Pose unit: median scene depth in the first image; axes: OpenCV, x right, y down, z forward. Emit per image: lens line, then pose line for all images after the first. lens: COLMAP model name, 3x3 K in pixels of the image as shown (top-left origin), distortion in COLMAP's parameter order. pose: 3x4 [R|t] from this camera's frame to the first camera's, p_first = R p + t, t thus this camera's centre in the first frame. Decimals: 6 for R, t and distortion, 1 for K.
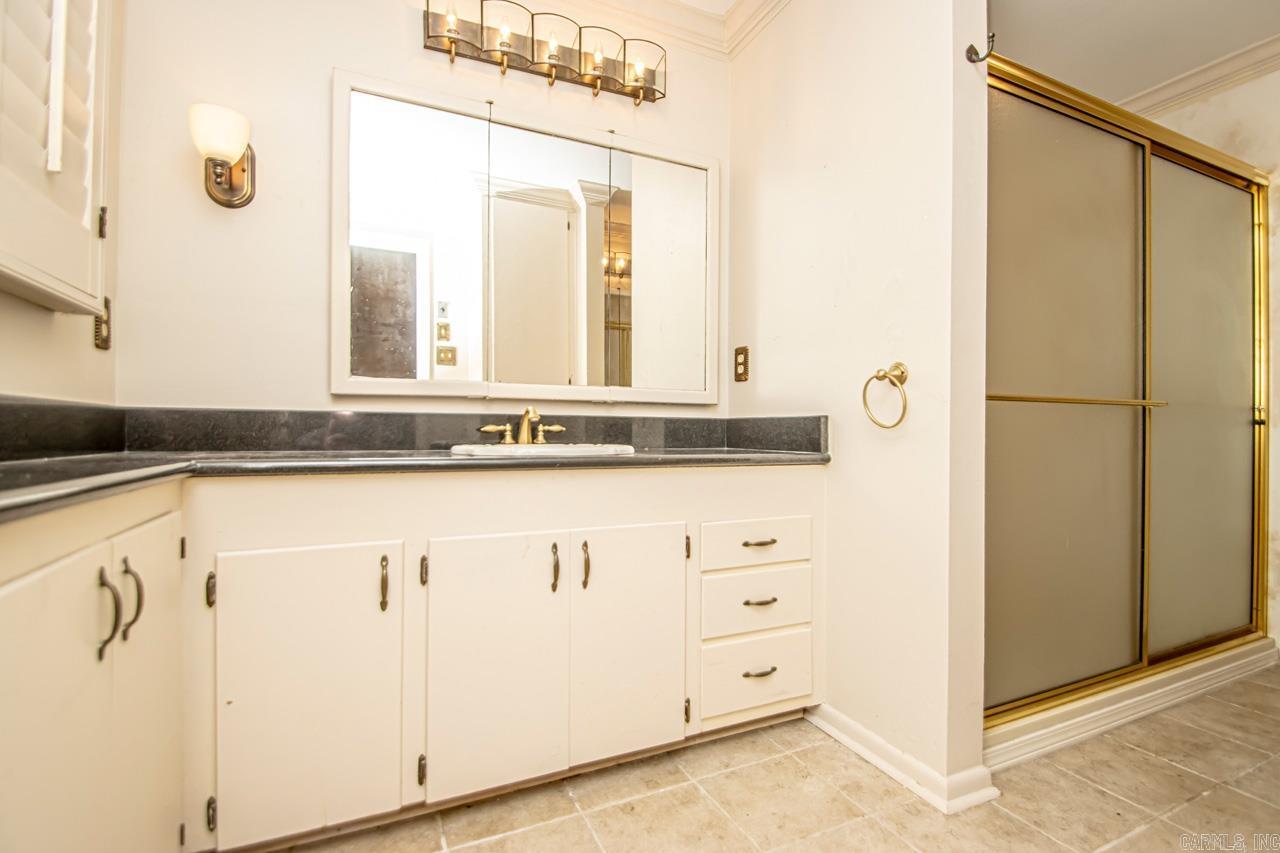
lens RADIAL K [[601.8, 0, 640.0], [0, 601.8, 426.5], [0, 0, 1]] dist [-0.000320, -0.000214]
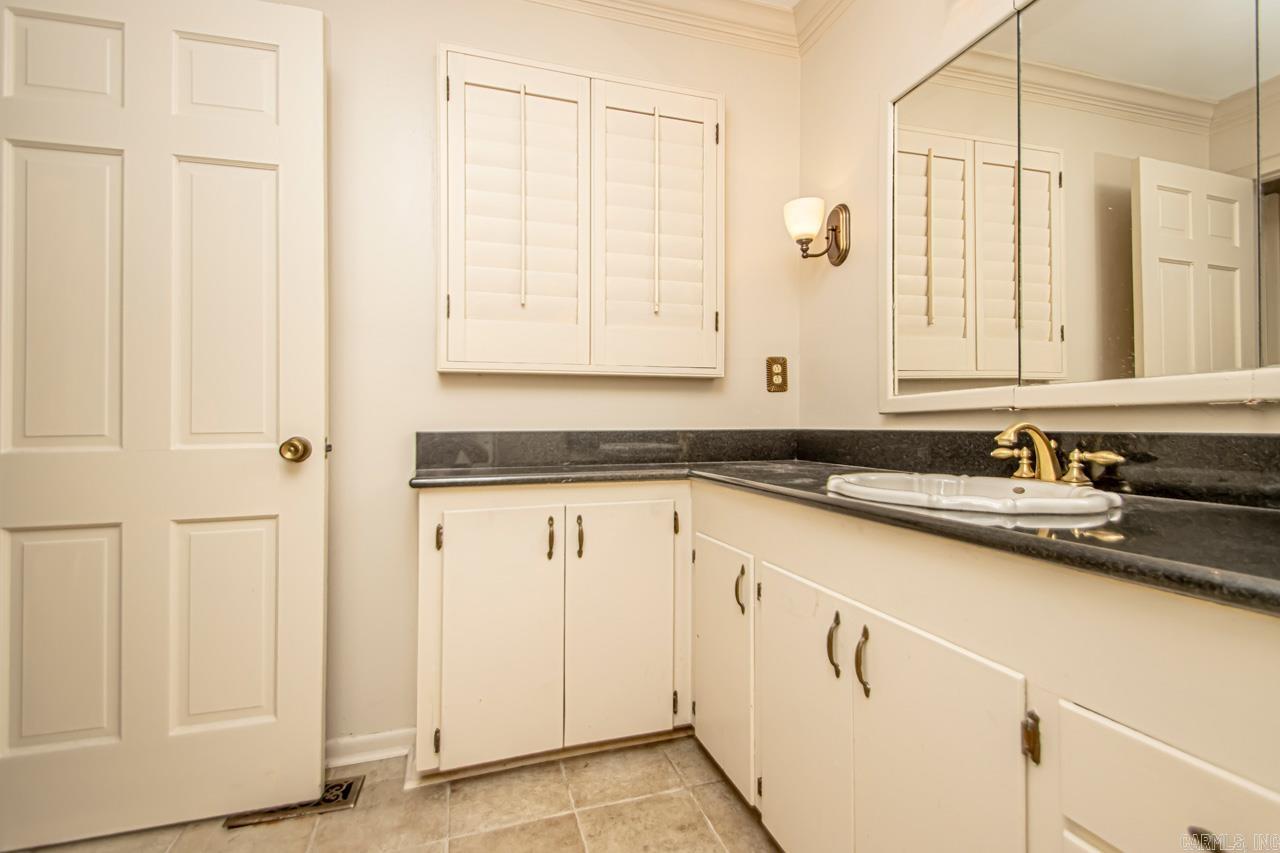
lens RADIAL K [[601.8, 0, 640.0], [0, 601.8, 426.5], [0, 0, 1]] dist [-0.000320, -0.000214]
pose [[-0.164949, 0.001658, -0.986301, 0.510524], [0.025754, 0.999665, -0.002627, -0.036892], [0.985966, -0.025835, -0.164937, 0.691367]]
